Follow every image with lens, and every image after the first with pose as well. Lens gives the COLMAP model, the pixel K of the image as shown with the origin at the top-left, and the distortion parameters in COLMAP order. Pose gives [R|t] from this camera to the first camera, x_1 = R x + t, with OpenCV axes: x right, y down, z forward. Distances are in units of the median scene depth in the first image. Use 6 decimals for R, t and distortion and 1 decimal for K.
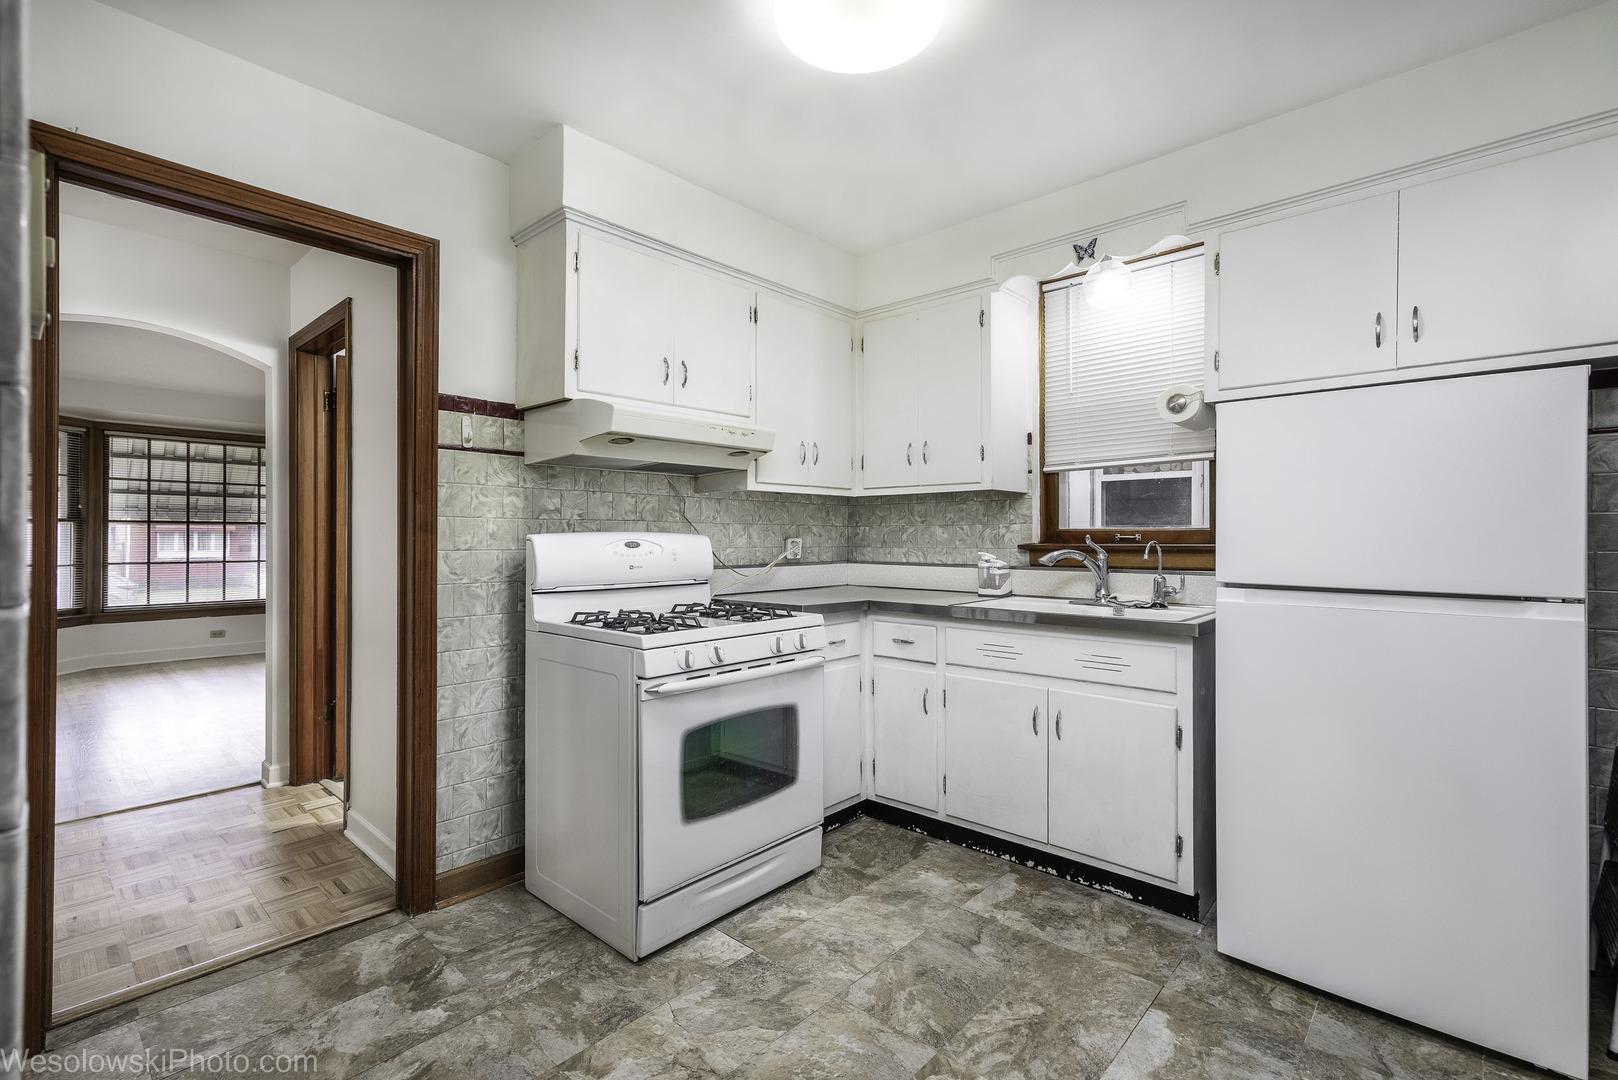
lens RADIAL K [[730.5, 0, 800.7], [0, 730.5, 528.5], [0, 0, 1]] dist [-0.002198, 0.012270]
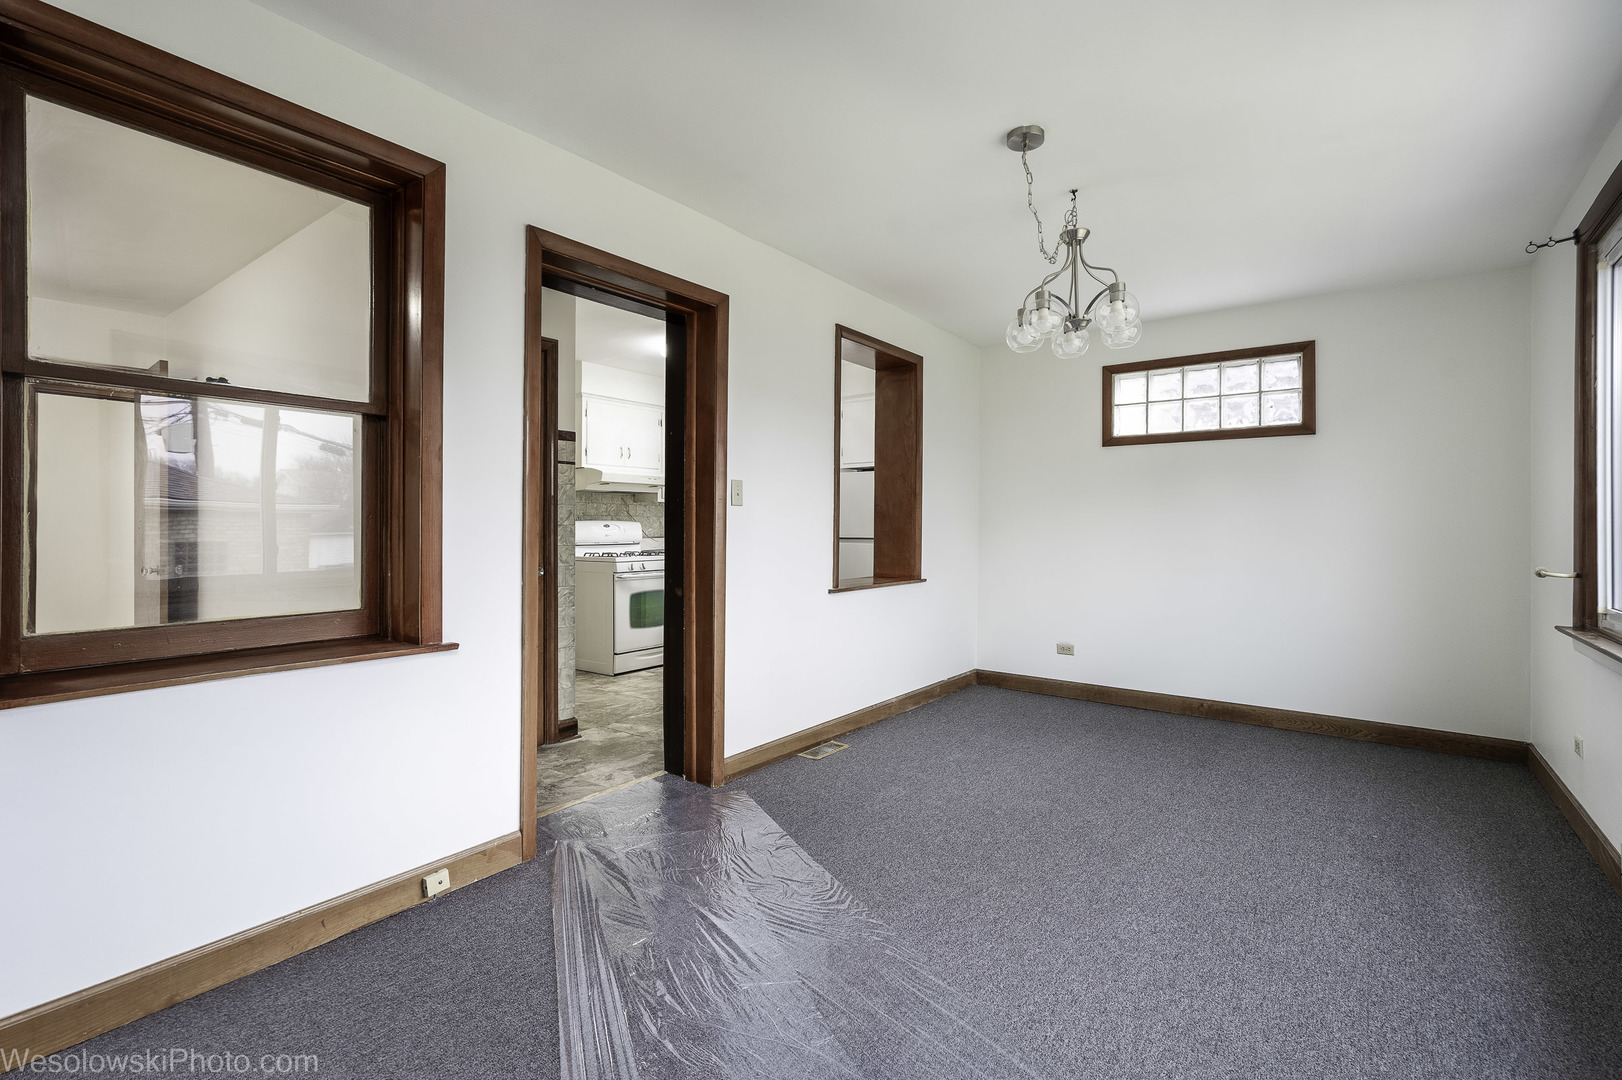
lens RADIAL K [[732.3, 0, 802.7], [0, 732.3, 528.5], [0, 0, 1]] dist [-0.002198, 0.012270]
pose [[0.996115, 0.000668, 0.088062, 0.209458], [-0.002083, 0.999870, 0.015975, -0.009757], [-0.088040, -0.016097, 0.995987, -1.554039]]
